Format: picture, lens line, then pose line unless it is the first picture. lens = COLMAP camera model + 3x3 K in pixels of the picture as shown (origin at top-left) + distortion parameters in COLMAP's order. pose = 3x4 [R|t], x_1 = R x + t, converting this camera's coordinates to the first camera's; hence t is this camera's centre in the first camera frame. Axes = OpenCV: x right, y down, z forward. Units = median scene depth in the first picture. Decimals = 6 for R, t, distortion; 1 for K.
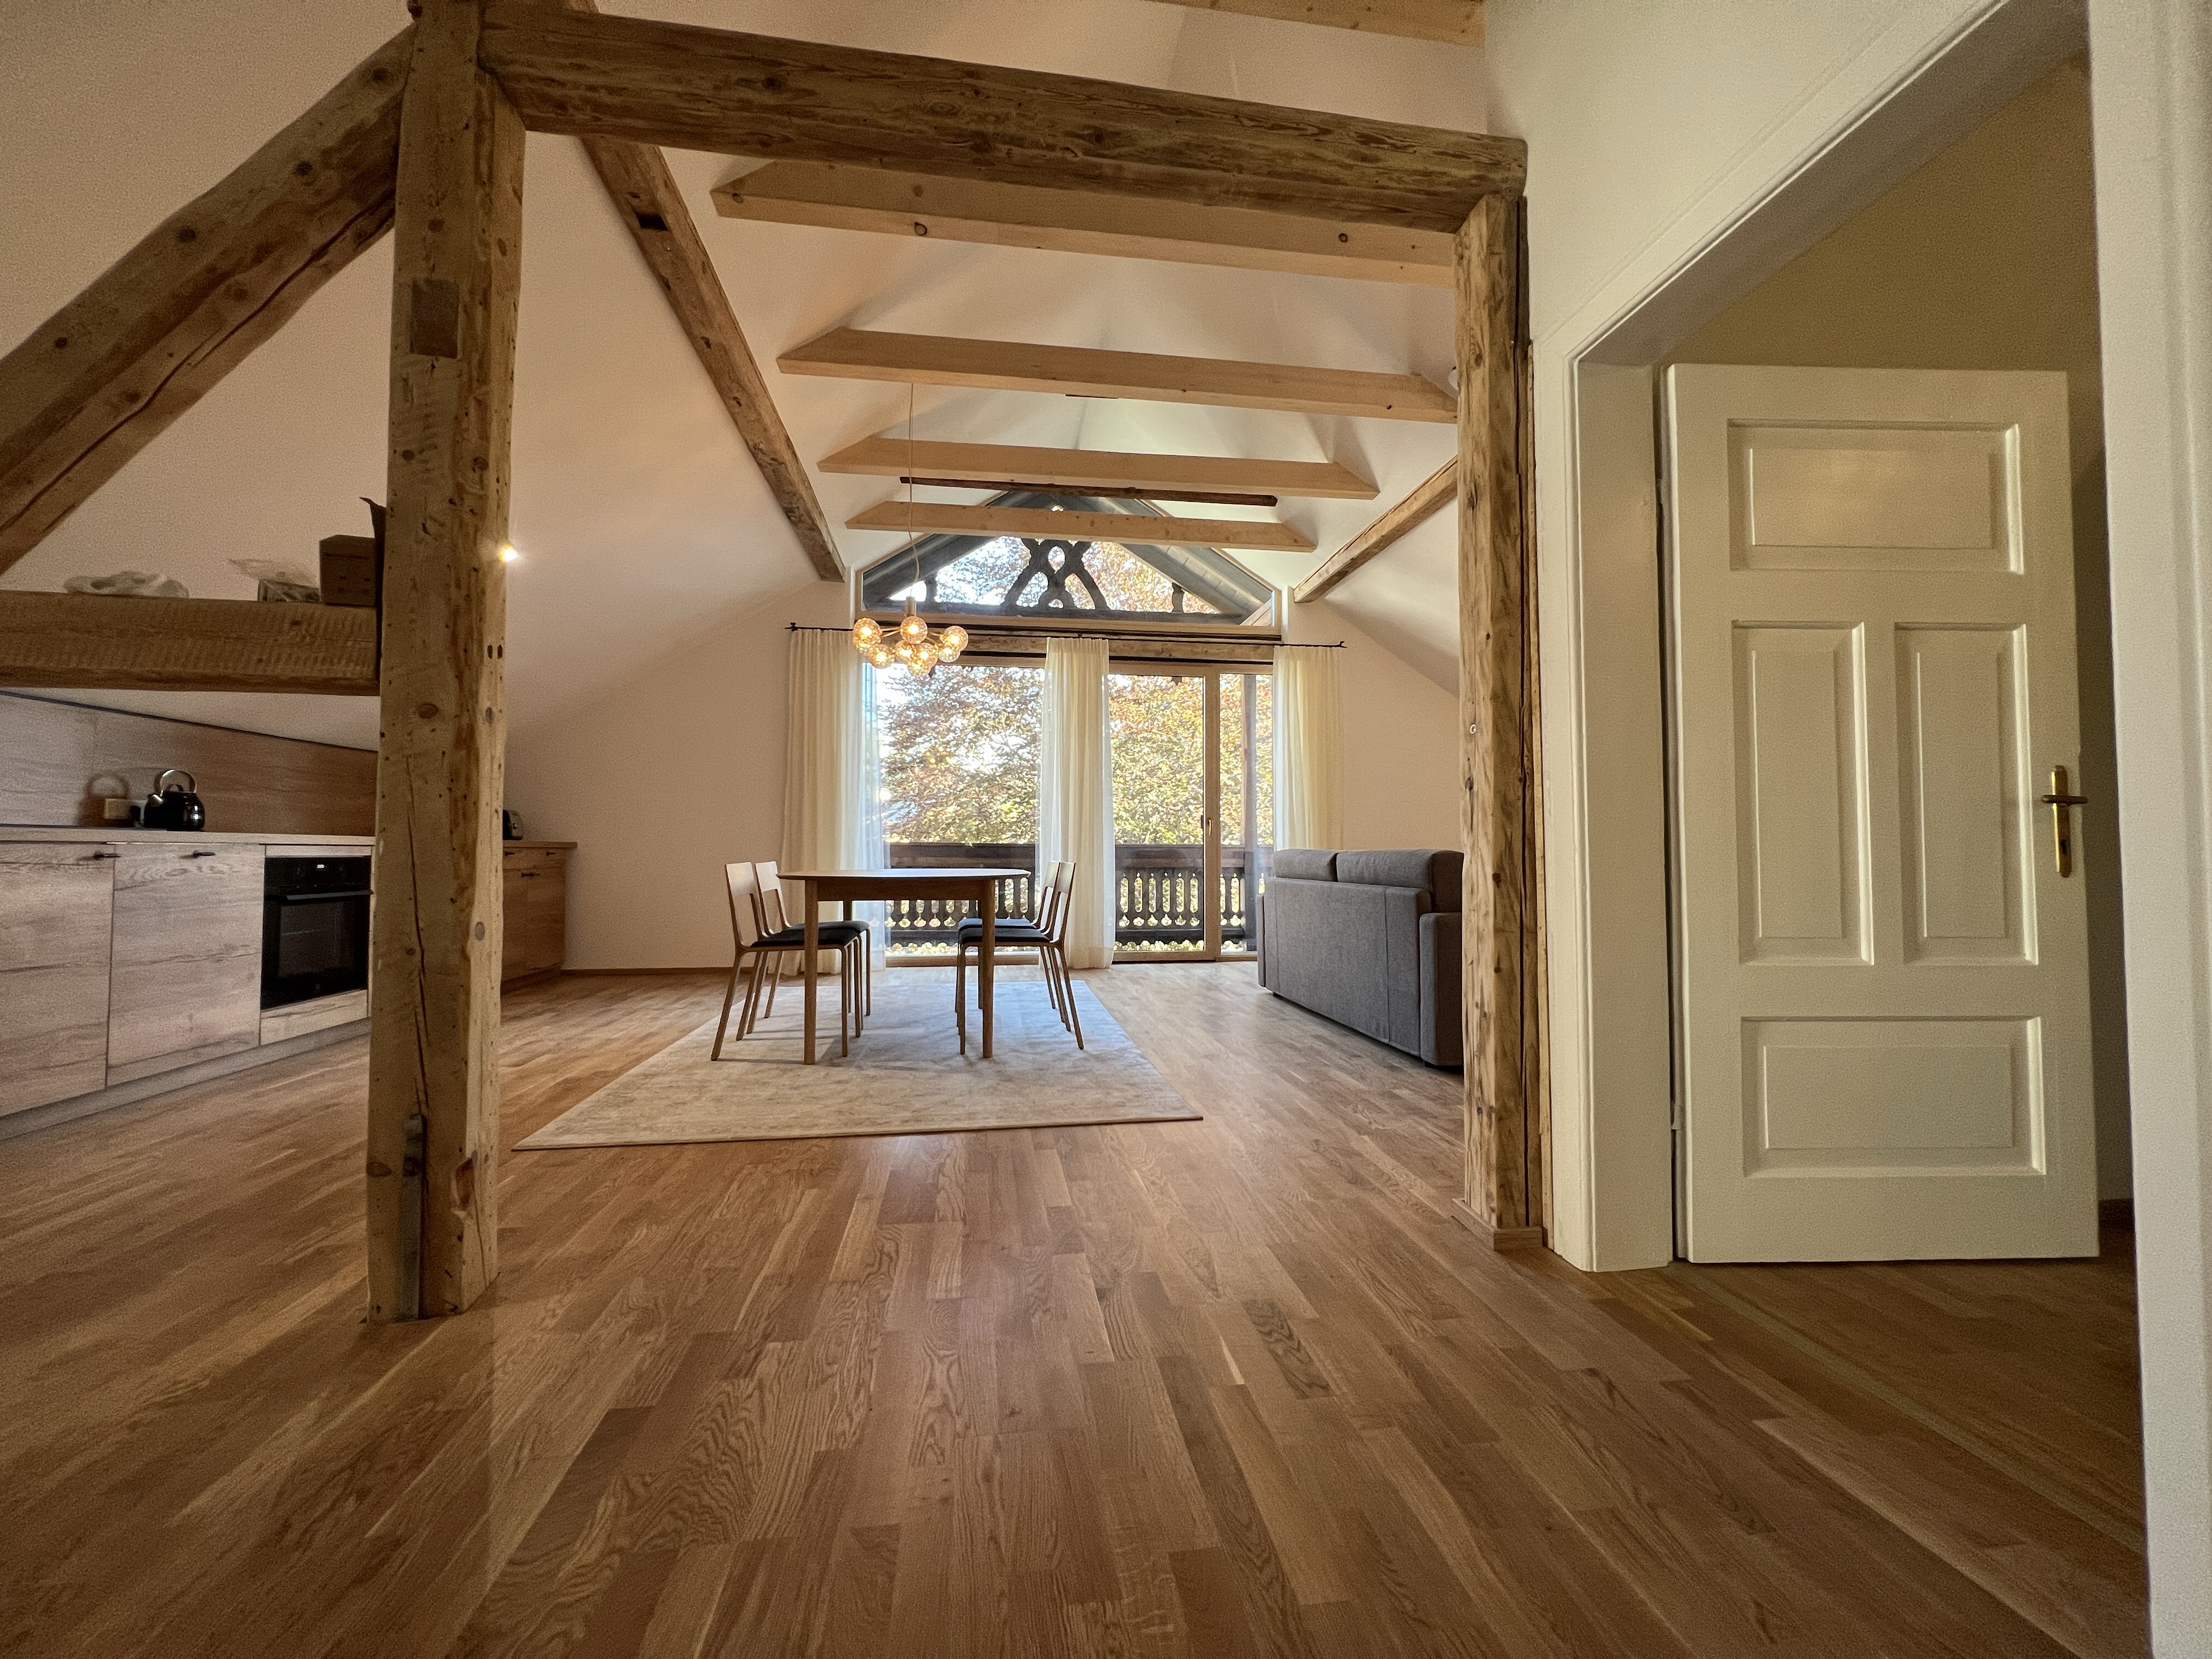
lens RADIAL K [[879.0, 0, 1094.5], [0, 879.0, 823.6], [0, 0, 1]] dist [0.000225, -0.000195]
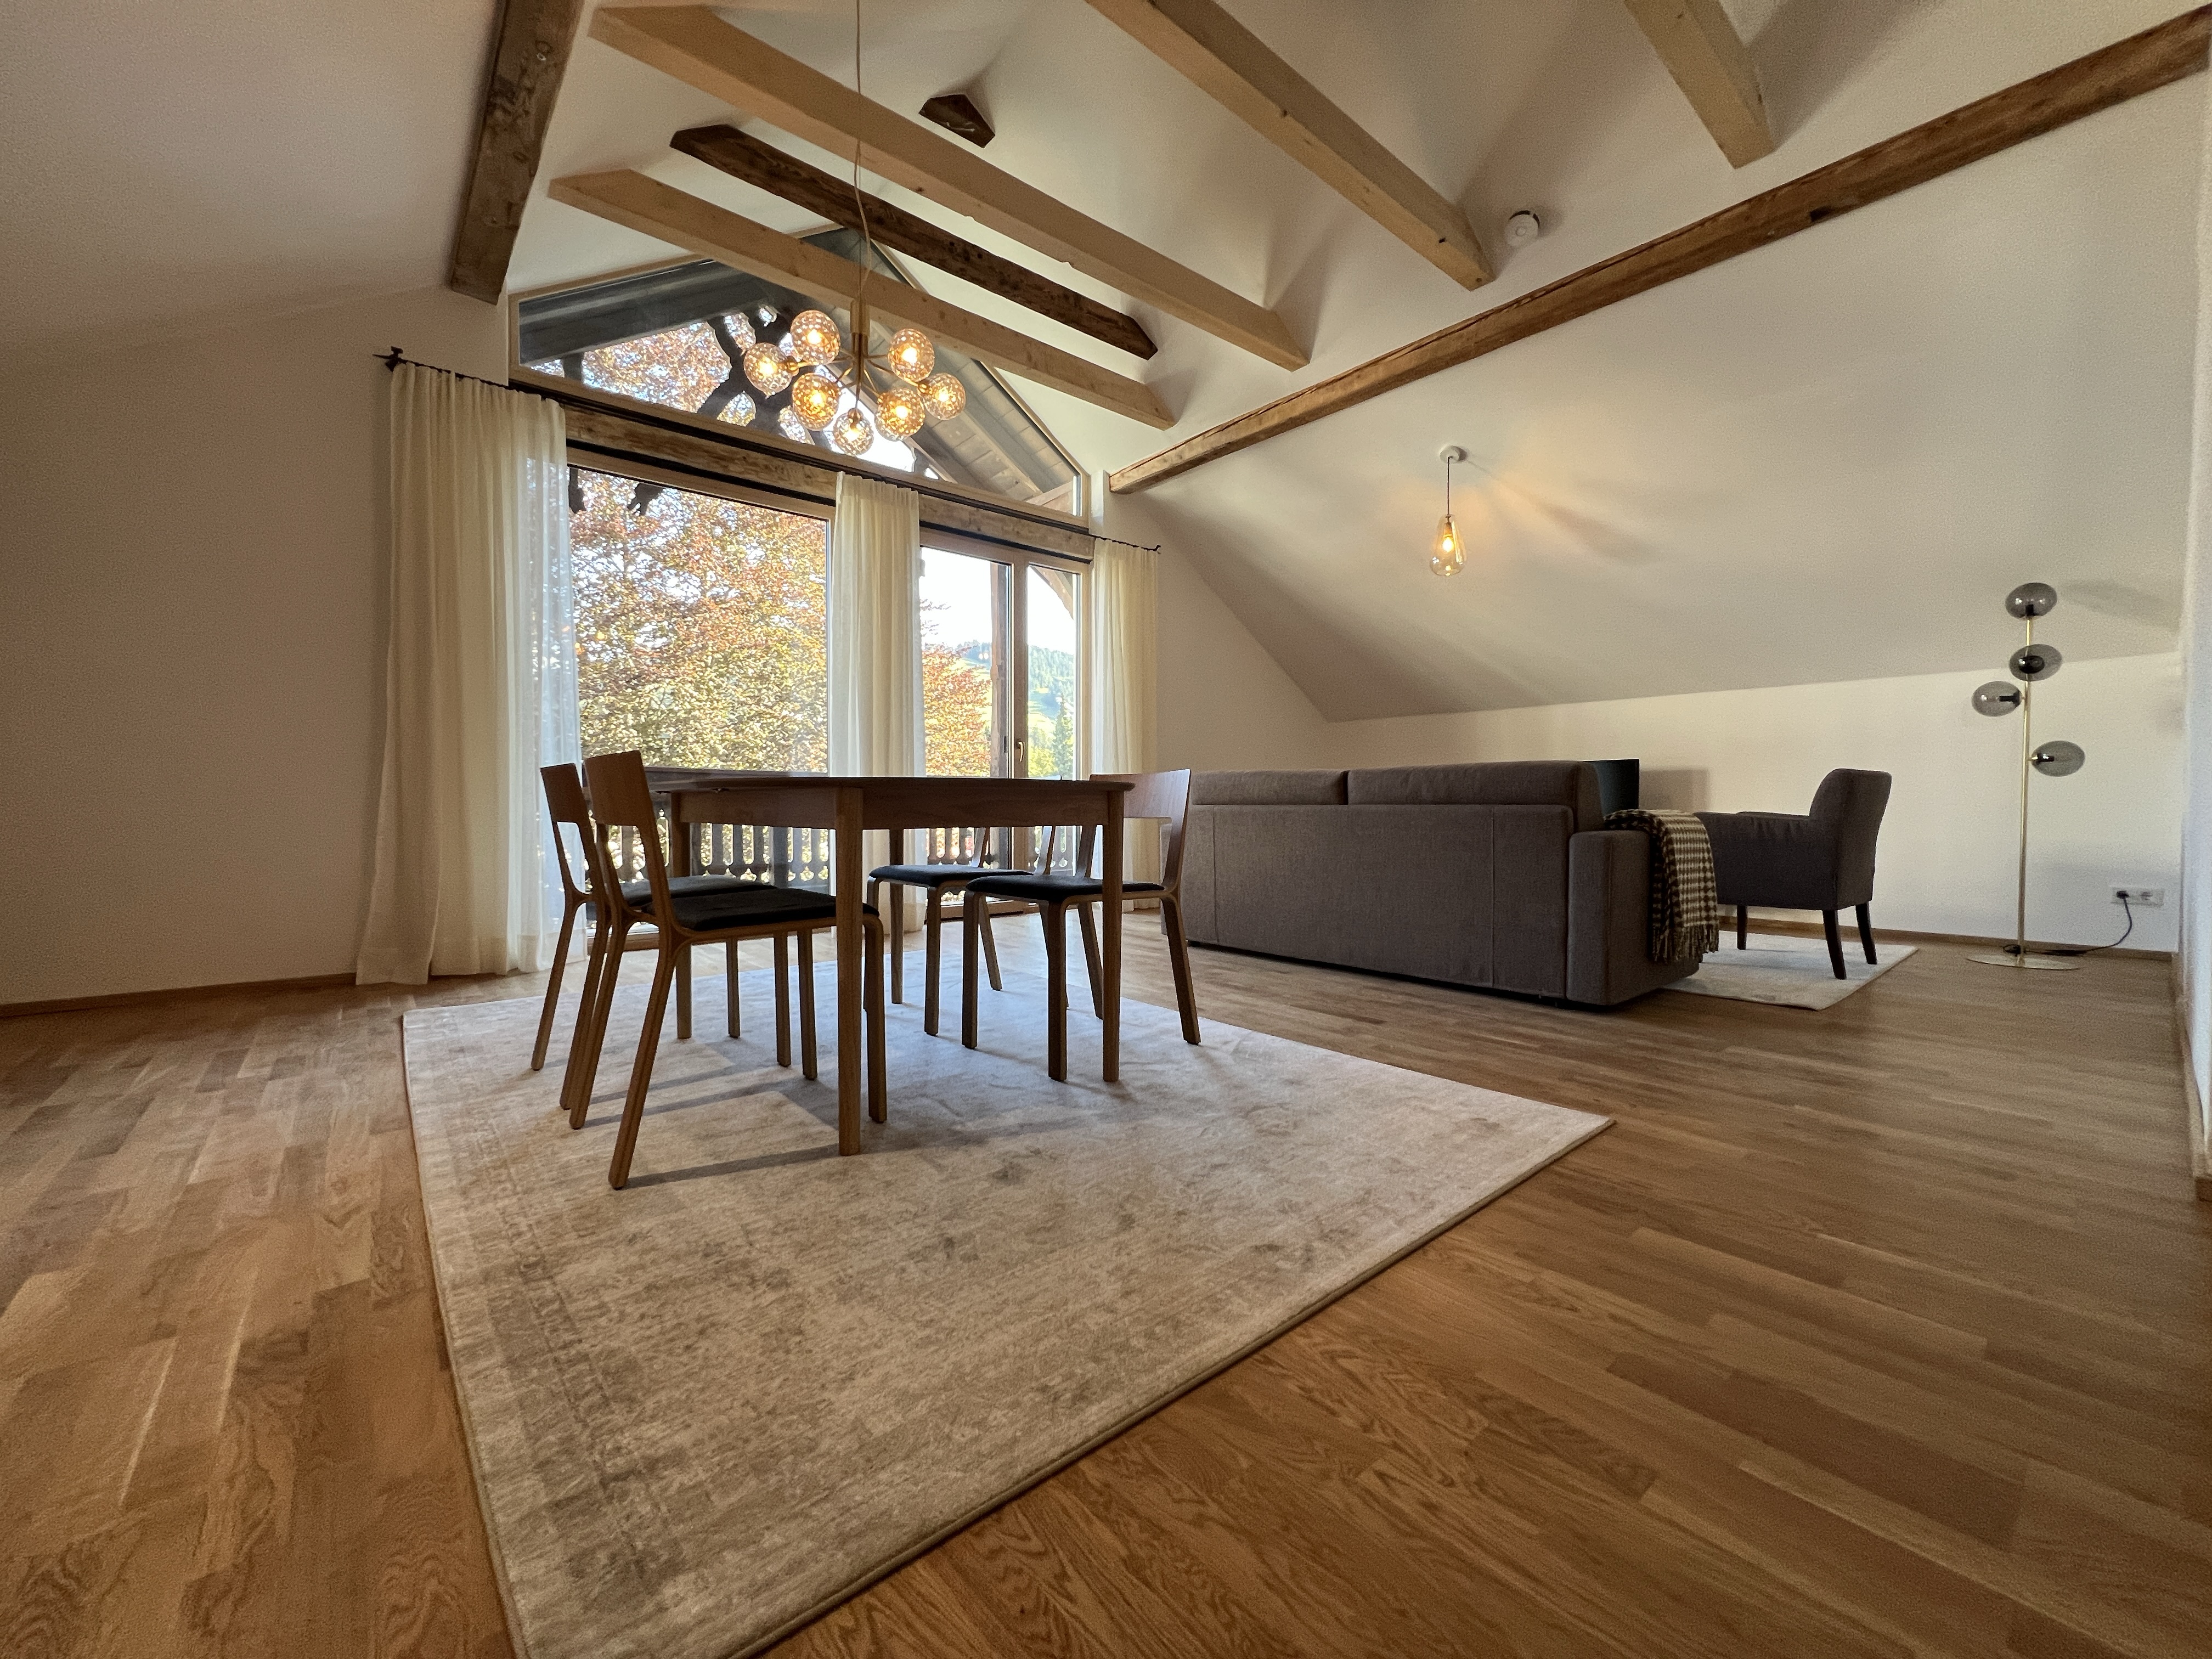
lens RADIAL K [[879.0, 0, 1097.8], [0, 879.0, 823.0], [0, 0, 1]] dist [0.000225, -0.000195]
pose [[0.850108, -0.009474, 0.526524, -0.253693], [-0.018816, 0.998653, 0.048349, 0.032446], [-0.526272, -0.051009, 0.848785, 0.277027]]
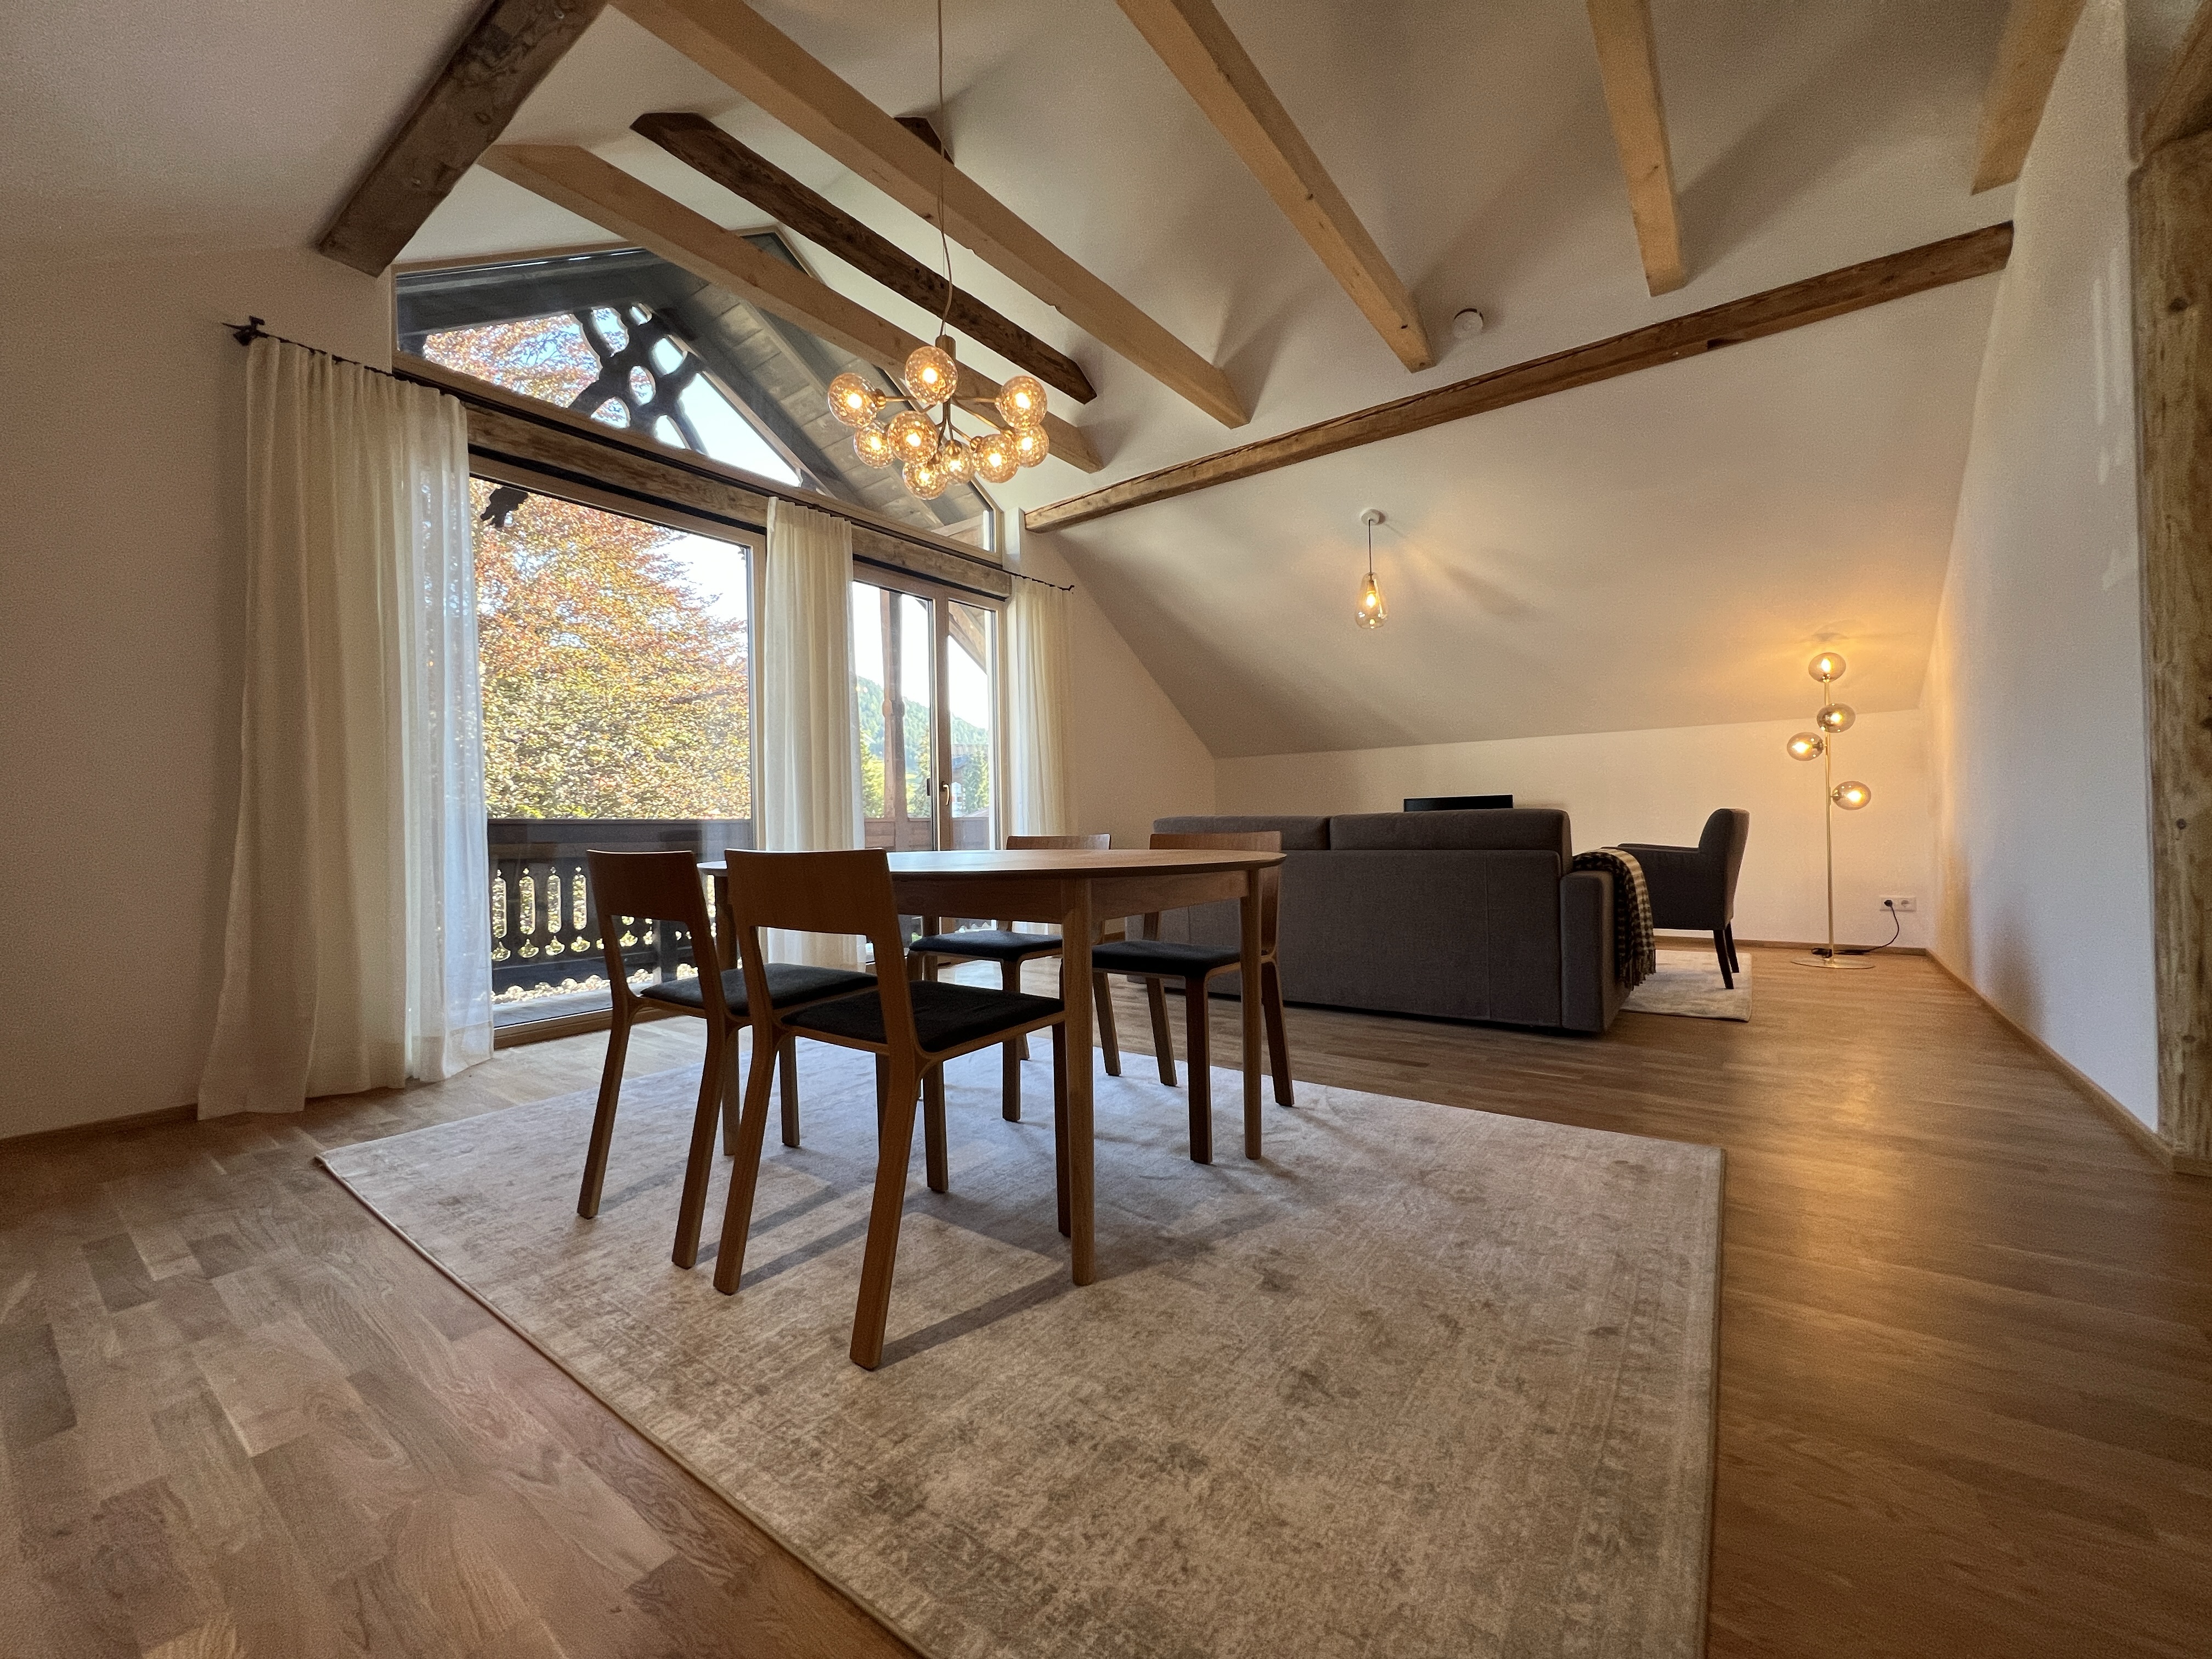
lens RADIAL K [[879.0, 0, 1100.5], [0, 879.0, 826.2], [0, 0, 1]] dist [0.000225, -0.000195]
pose [[0.706122, -0.014939, 0.707933, -0.346791], [-0.002215, 0.999726, 0.023306, 0.015315], [-0.708087, -0.018025, 0.705895, 0.367929]]
